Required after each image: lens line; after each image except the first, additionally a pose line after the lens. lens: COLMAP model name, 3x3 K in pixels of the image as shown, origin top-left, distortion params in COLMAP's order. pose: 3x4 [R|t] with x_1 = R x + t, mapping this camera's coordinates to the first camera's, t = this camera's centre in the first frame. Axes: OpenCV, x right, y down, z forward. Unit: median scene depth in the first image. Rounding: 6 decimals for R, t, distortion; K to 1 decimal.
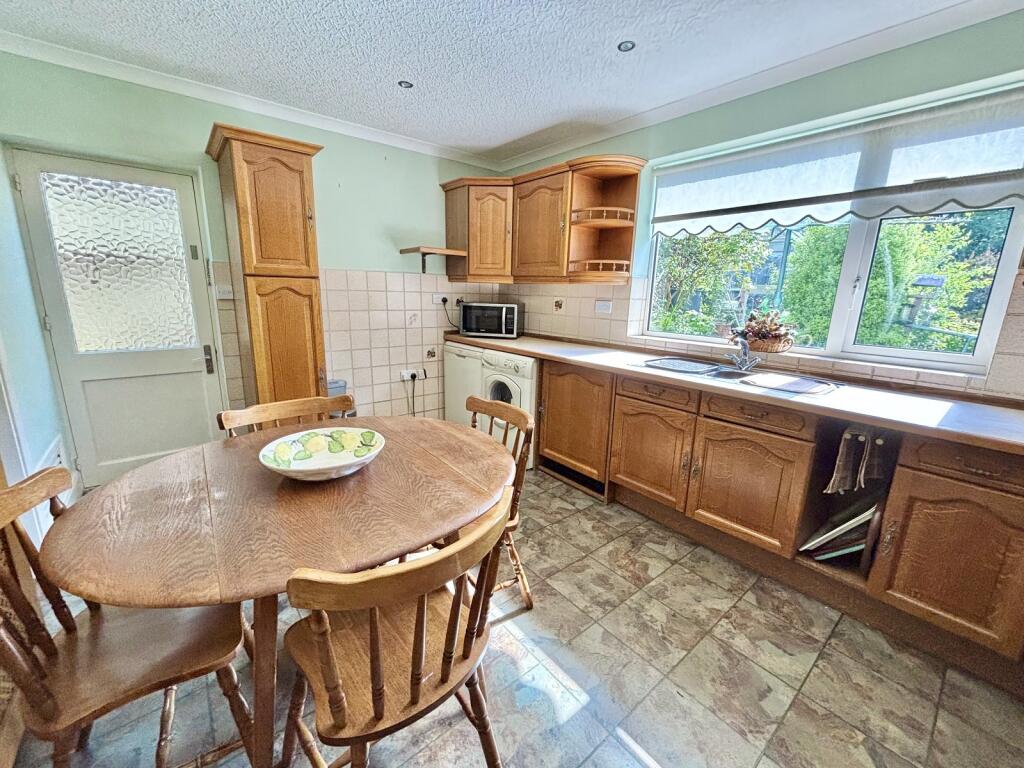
lens RADIAL K [[412.5, 0, 513.6], [0, 412.5, 386.7], [0, 0, 1]] dist [0.000661, 0.000419]
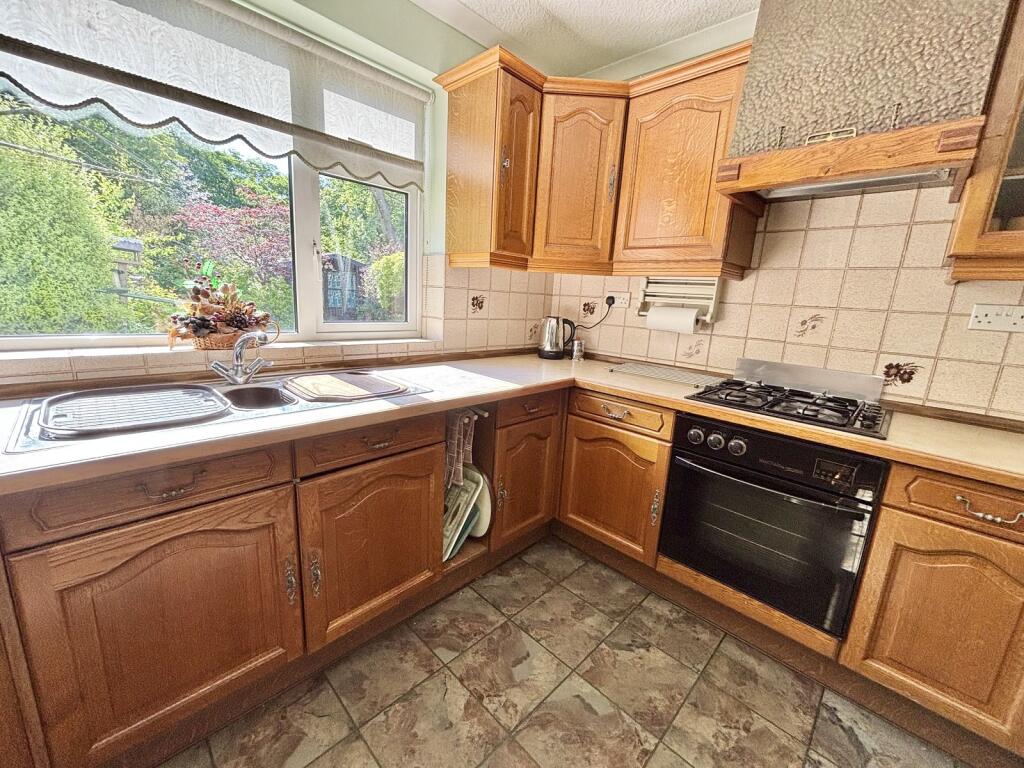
lens RADIAL K [[412.5, 0, 513.3], [0, 412.5, 383.7], [0, 0, 1]] dist [0.000661, 0.000419]
pose [[-0.104166, -0.239312, 0.965339, -0.072754], [0.161993, 0.953575, 0.253876, -0.153954], [-0.981279, 0.182823, -0.060563, 0.789422]]
